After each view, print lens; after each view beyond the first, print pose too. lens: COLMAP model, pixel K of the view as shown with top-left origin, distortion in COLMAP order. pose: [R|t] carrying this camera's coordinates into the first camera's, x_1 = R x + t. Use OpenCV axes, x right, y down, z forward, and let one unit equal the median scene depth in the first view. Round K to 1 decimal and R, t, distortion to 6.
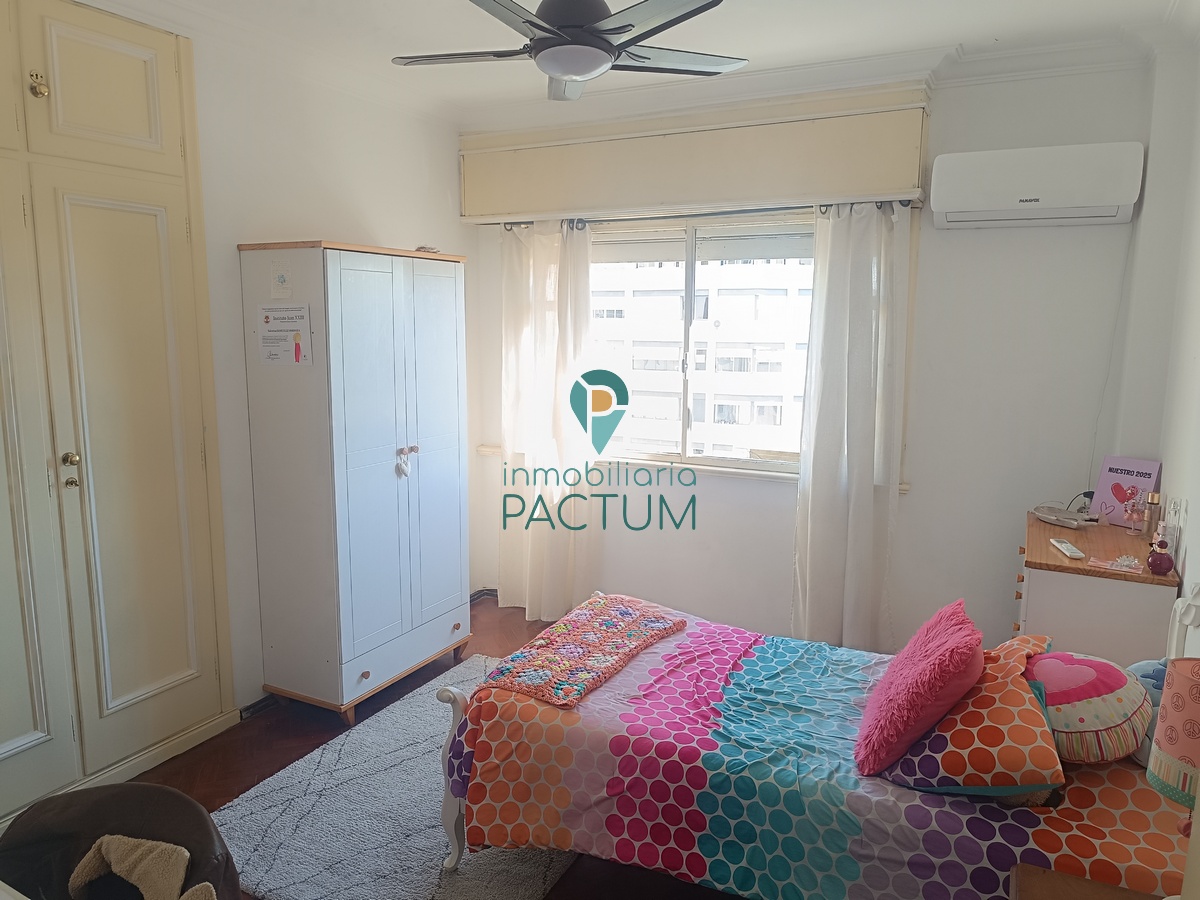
lens RADIAL K [[833.6, 0, 597.0], [0, 833.6, 444.7], [0, 0, 1]] dist [0.006198, -0.012367]
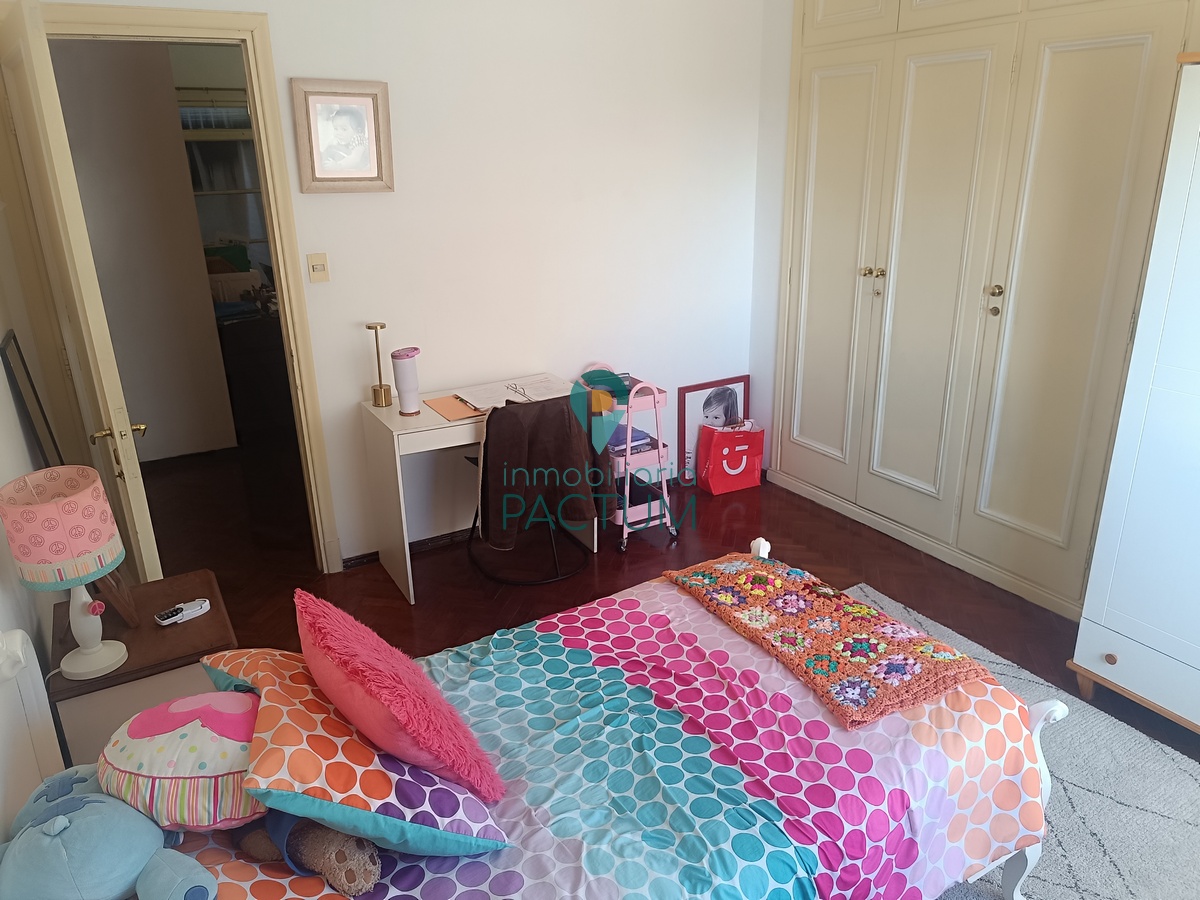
lens RADIAL K [[833.6, 0, 595.5], [0, 833.6, 454.8], [0, 0, 1]] dist [0.006198, -0.012367]
pose [[-0.537141, 0.293746, -0.790692, 0.670891], [-0.105864, 0.906512, 0.408691, -0.194780], [0.836823, 0.303230, -0.455828, 1.169760]]
